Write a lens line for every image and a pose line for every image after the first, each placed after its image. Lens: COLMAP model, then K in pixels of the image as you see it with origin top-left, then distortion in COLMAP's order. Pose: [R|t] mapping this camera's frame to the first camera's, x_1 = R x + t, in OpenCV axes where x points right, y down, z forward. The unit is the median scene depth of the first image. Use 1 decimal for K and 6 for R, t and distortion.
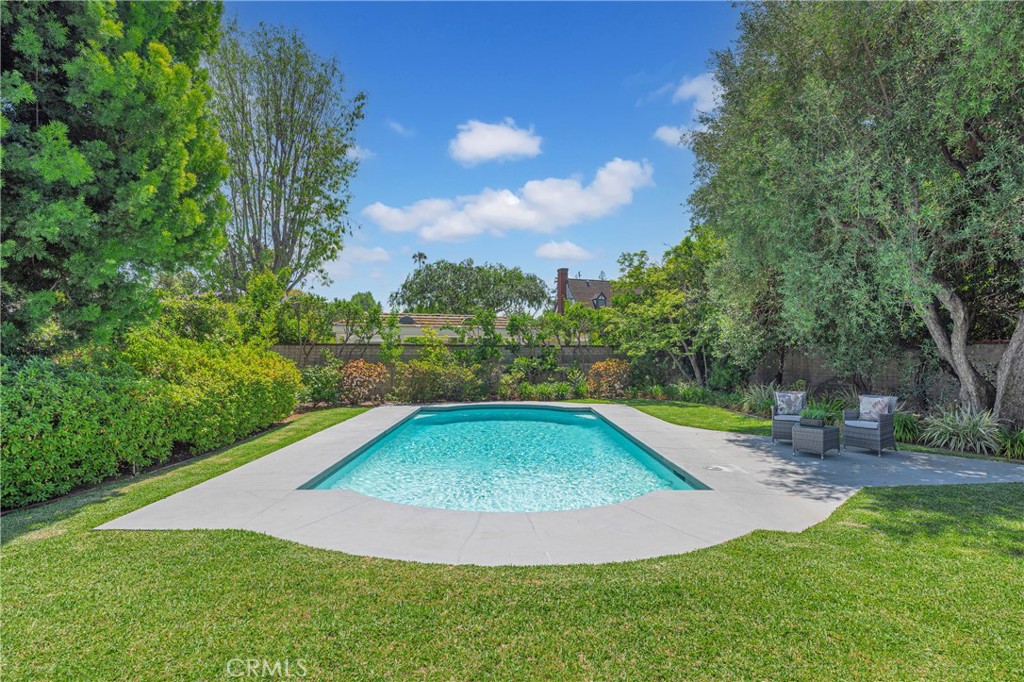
lens RADIAL K [[452.8, 0, 525.6], [0, 452.8, 342.0], [0, 0, 1]] dist [-0.001175, -0.000132]
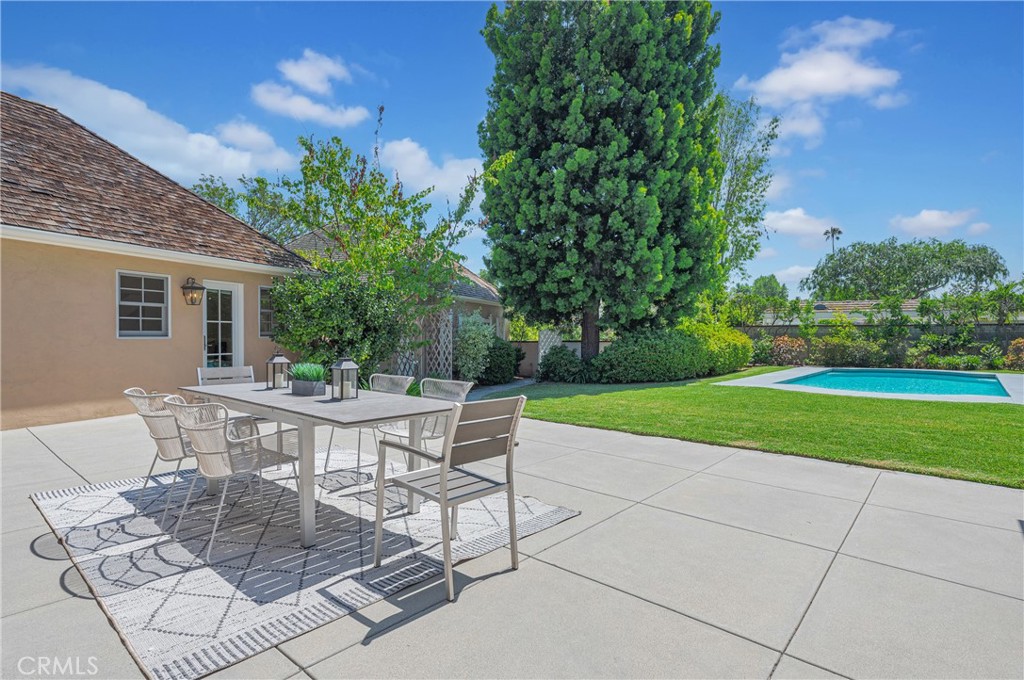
lens RADIAL K [[531.9, 0, 510.3], [0, 531.9, 335.7], [0, 0, 1]] dist [0.029120, 0.000098]
pose [[0.715839, -0.003020, -0.698259, 0.192675], [0.012869, 0.999878, 0.008869, 0.009969], [0.698147, -0.015335, 0.715791, -0.786522]]
